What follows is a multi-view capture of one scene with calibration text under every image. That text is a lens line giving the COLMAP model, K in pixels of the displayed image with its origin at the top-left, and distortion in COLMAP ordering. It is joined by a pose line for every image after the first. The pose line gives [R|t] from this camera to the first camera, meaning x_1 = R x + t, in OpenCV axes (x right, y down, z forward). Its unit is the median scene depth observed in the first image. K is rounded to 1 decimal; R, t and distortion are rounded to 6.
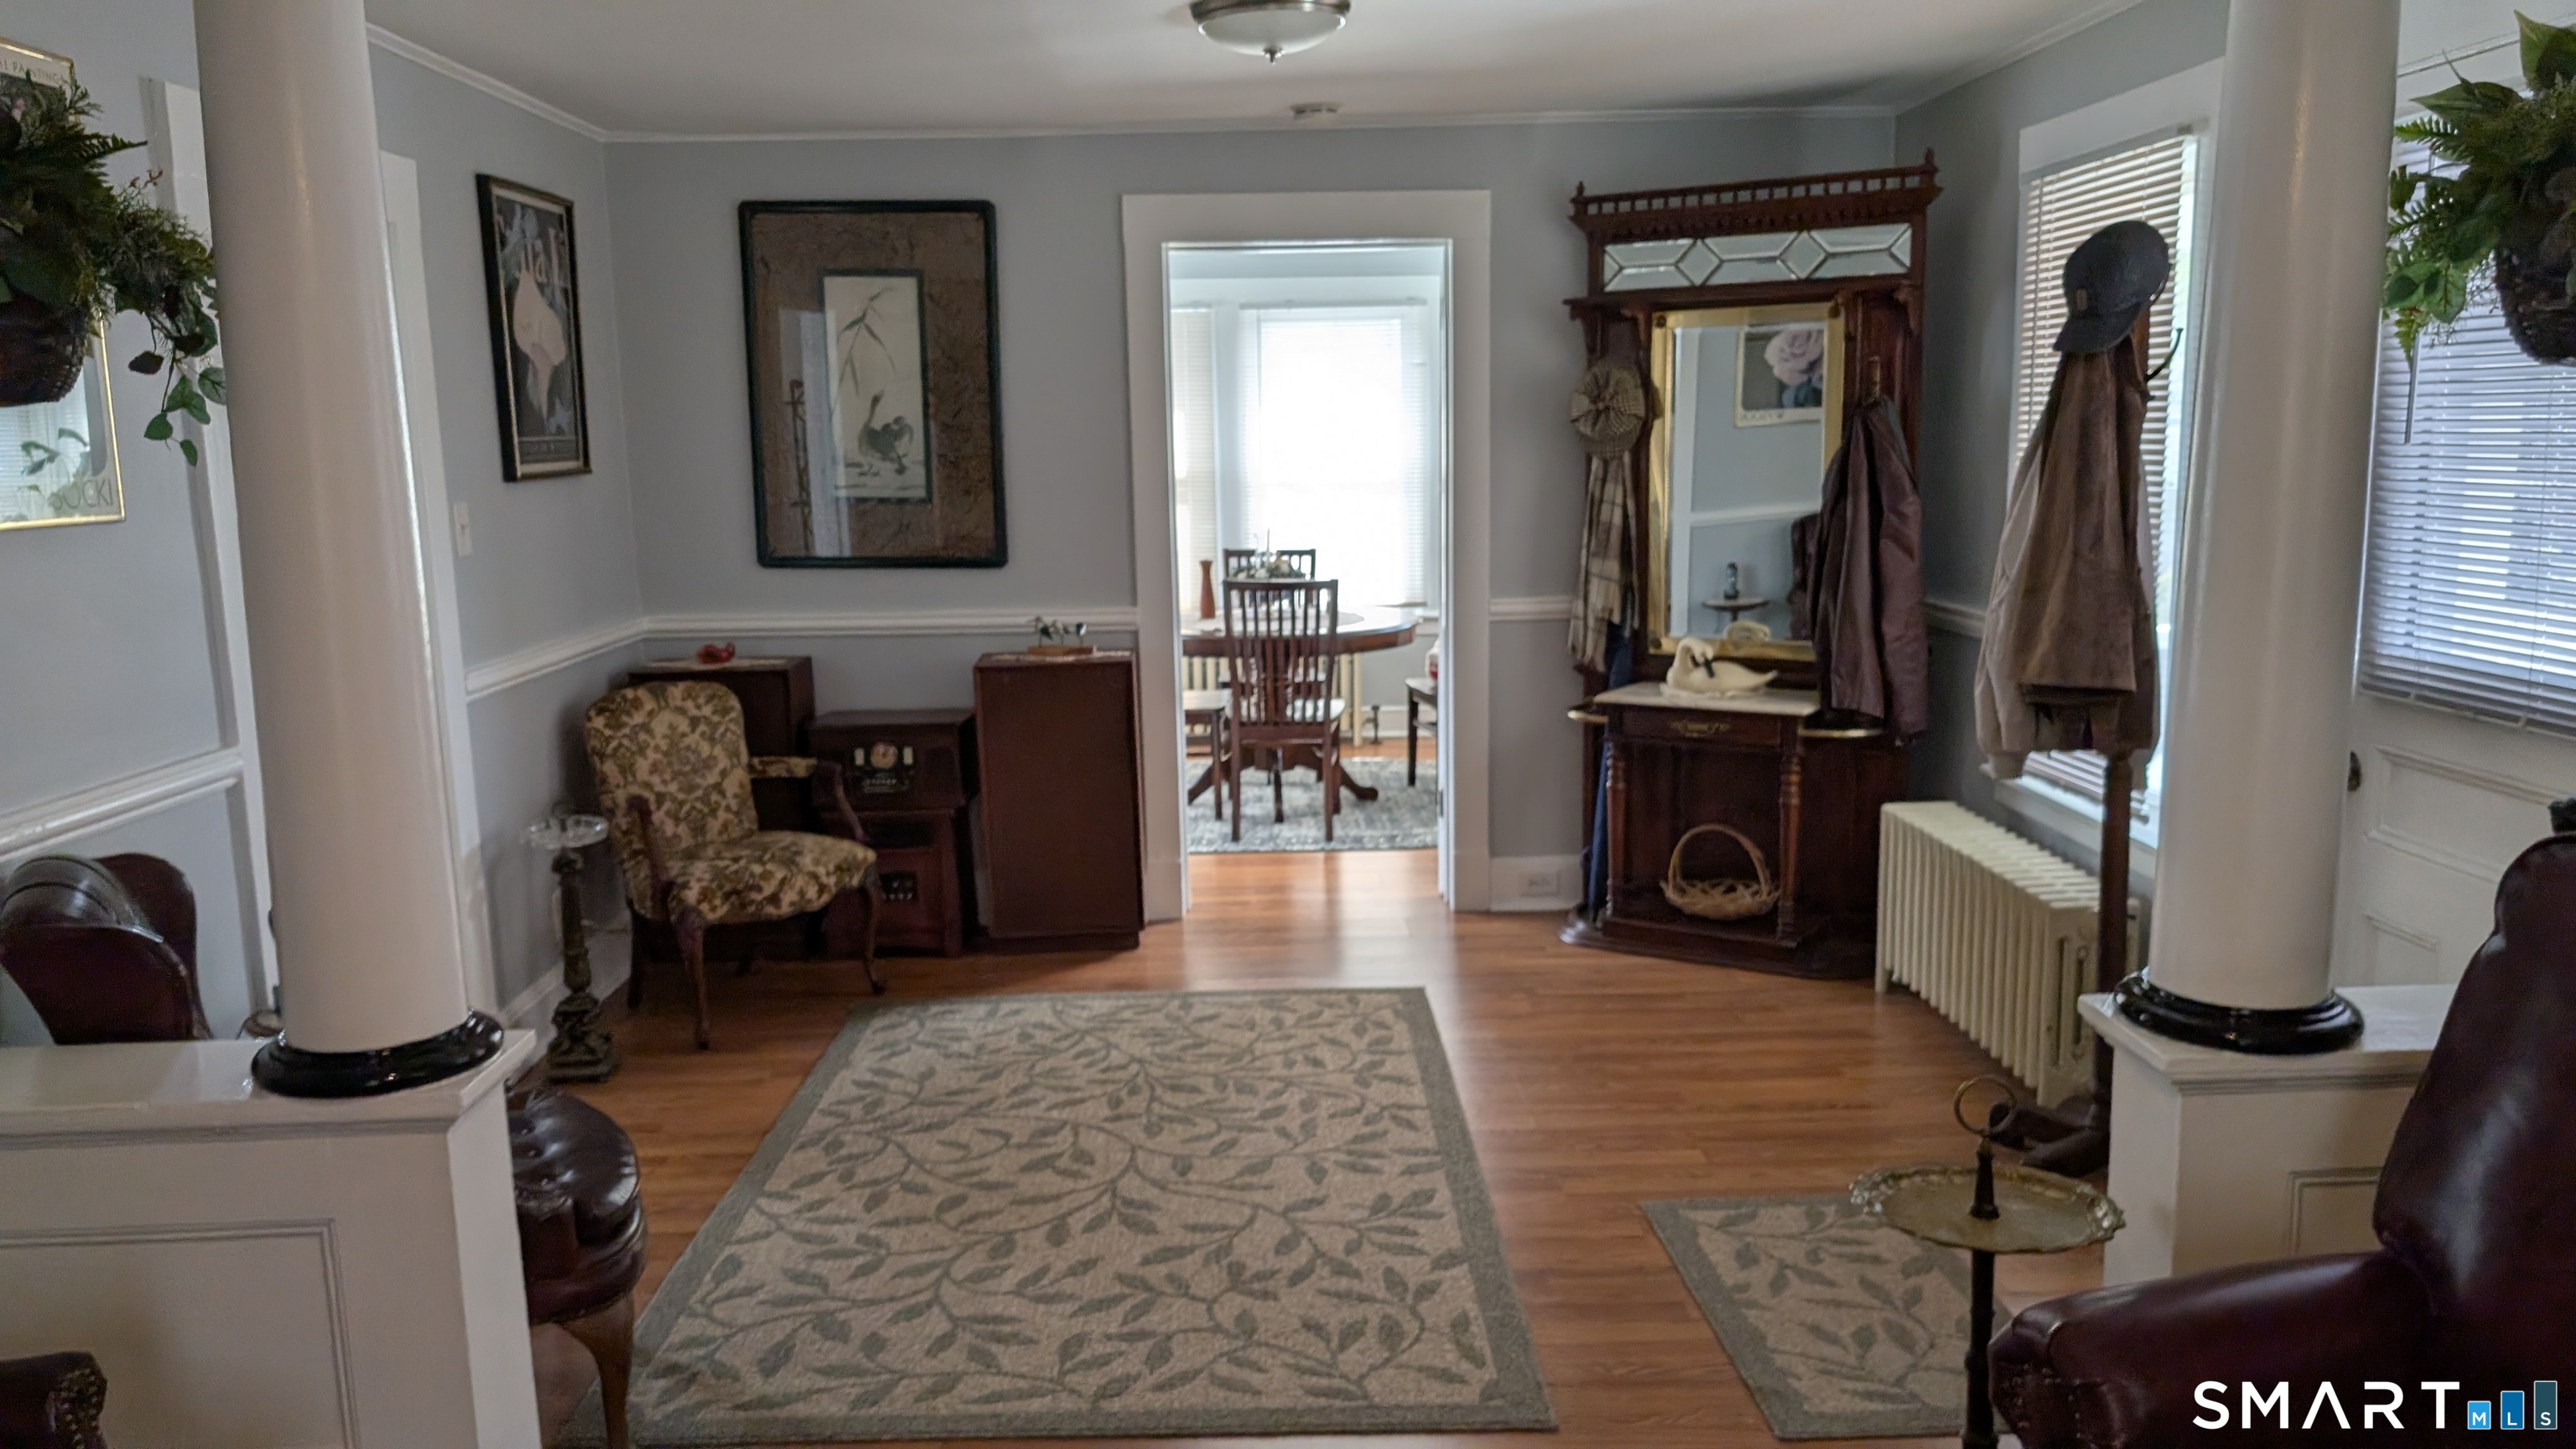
lens RADIAL K [[1866.8, 0, 1291.5], [0, 1866.8, 724.5], [0, 0, 1]] dist [0.004150, -0.007413]
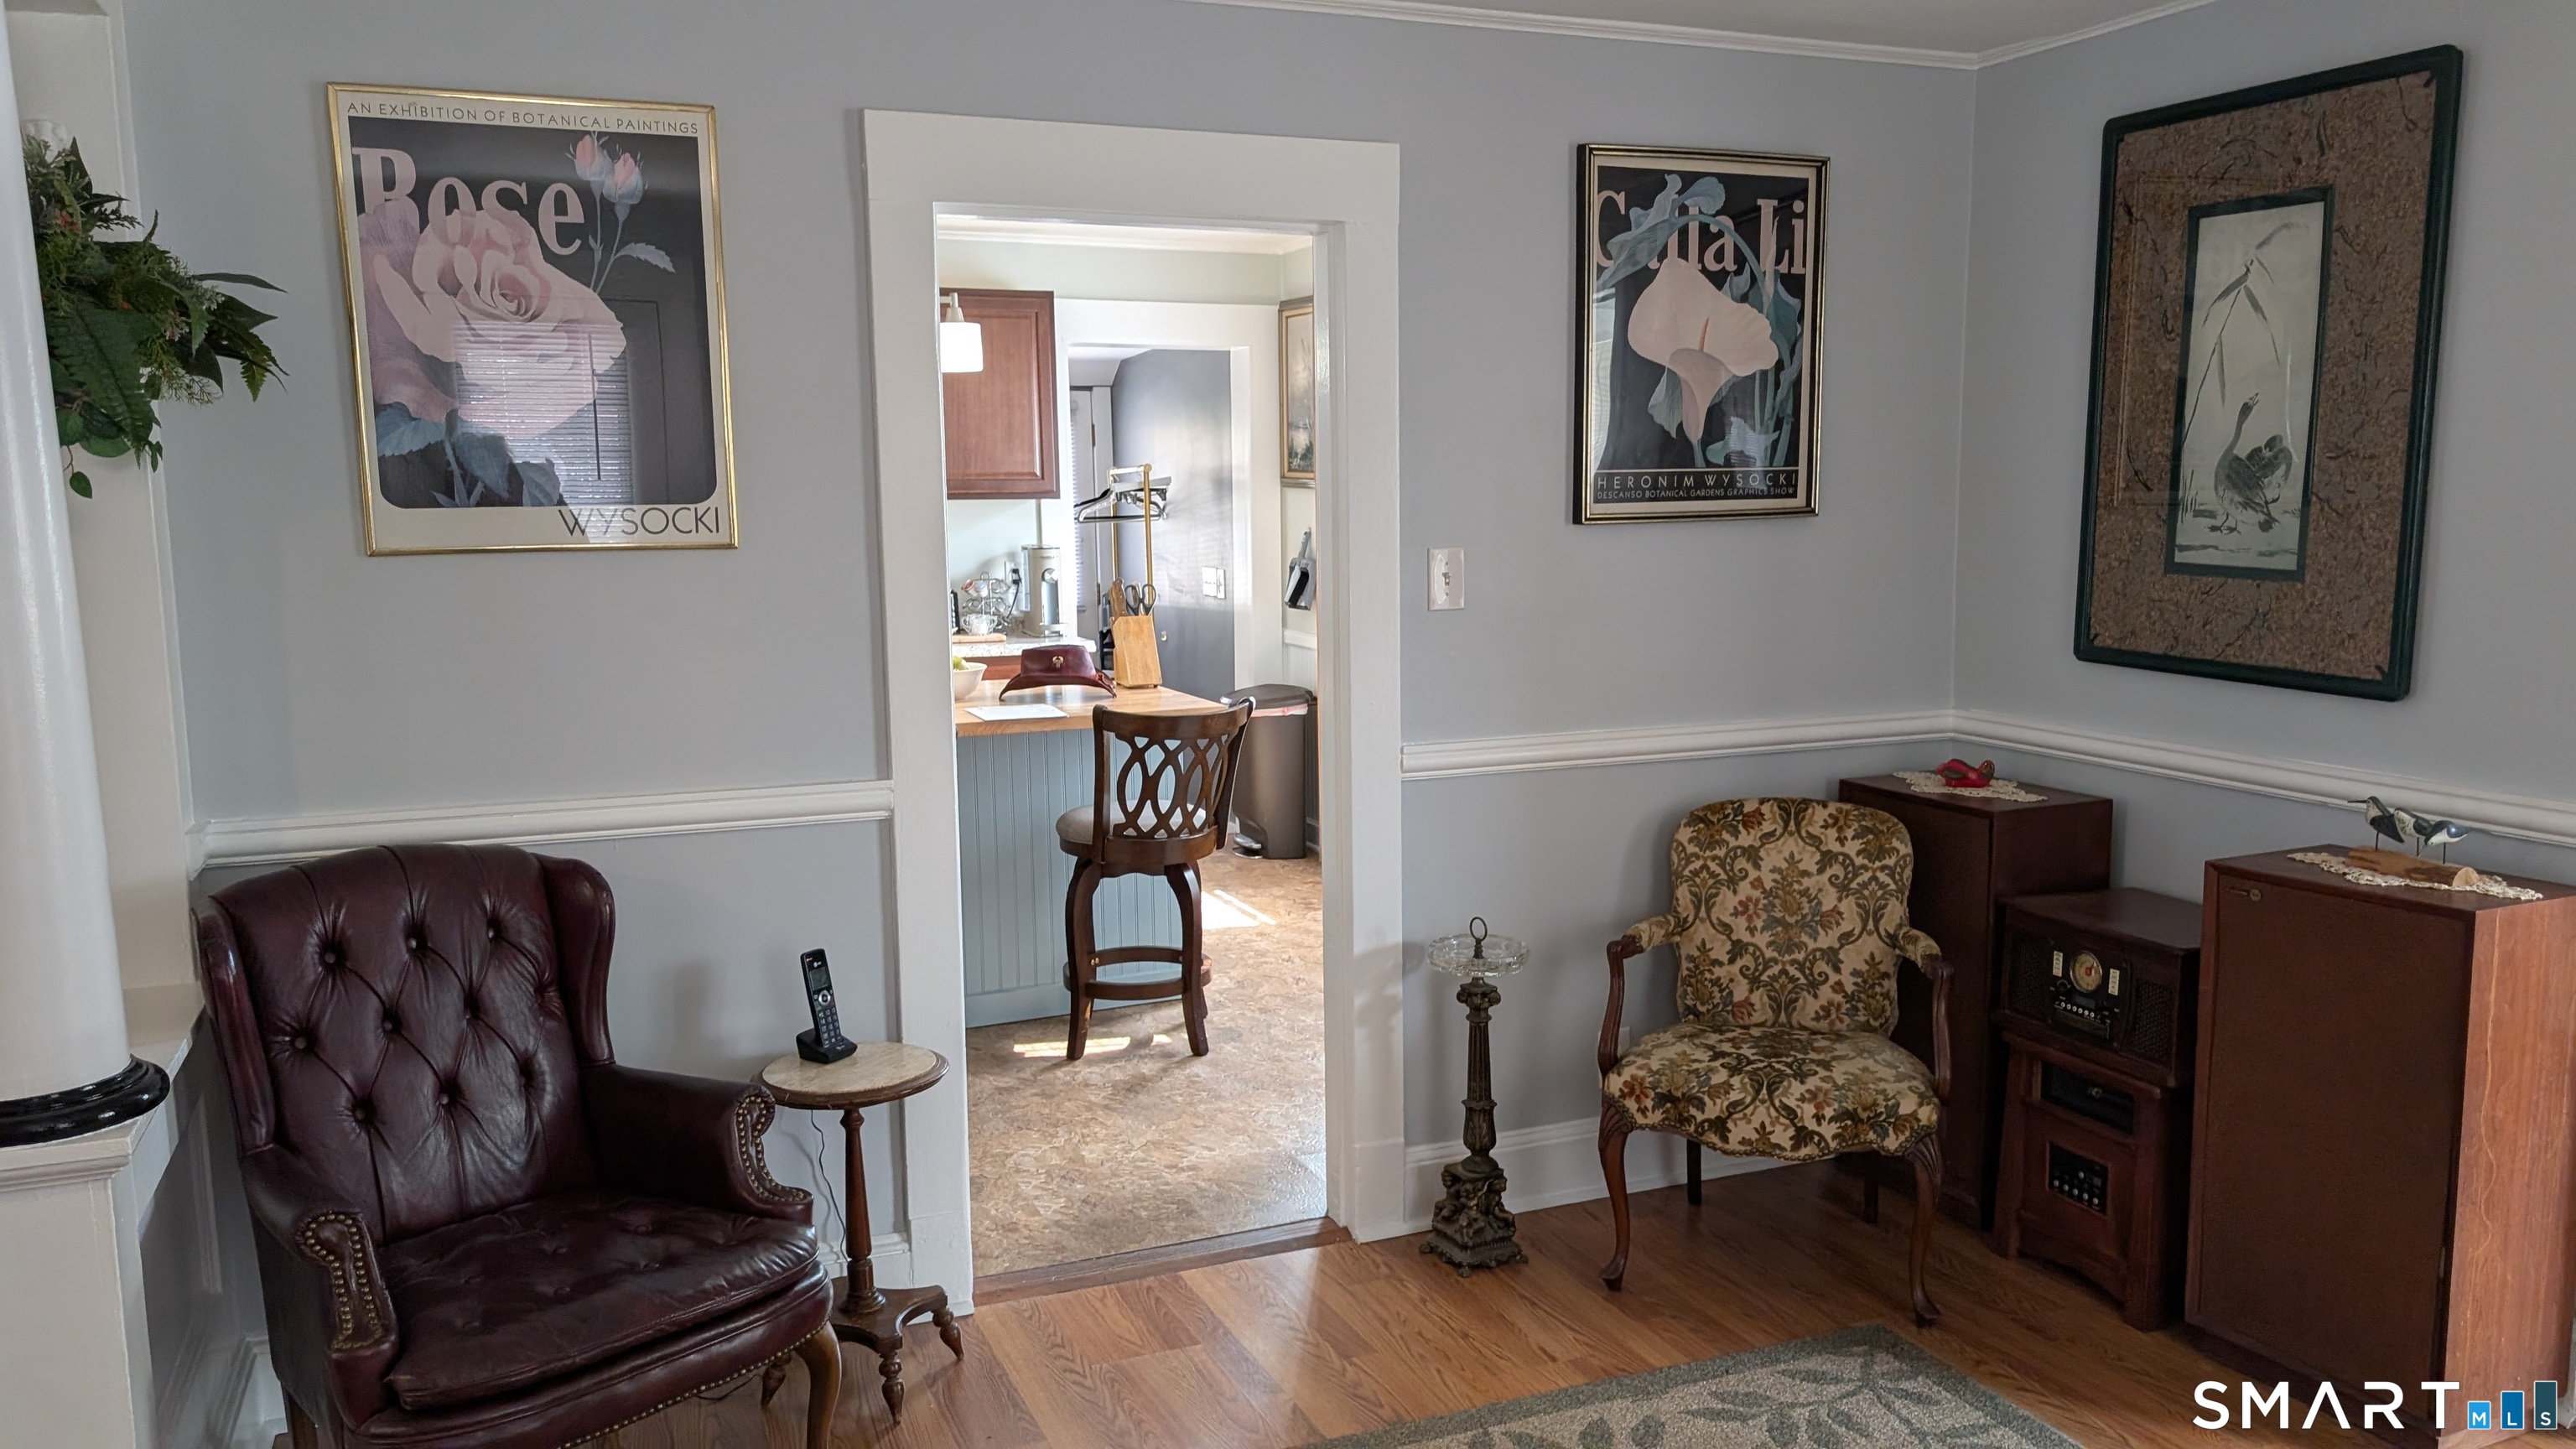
lens RADIAL K [[1866.8, 0, 1285.0], [0, 1866.8, 740.8], [0, 0, 1]] dist [0.004150, -0.007413]
pose [[0.367484, 0.137200, -0.919854, 0.264233], [-0.144872, 0.985430, 0.089105, -0.080735], [0.918677, 0.100516, 0.382006, 0.521075]]
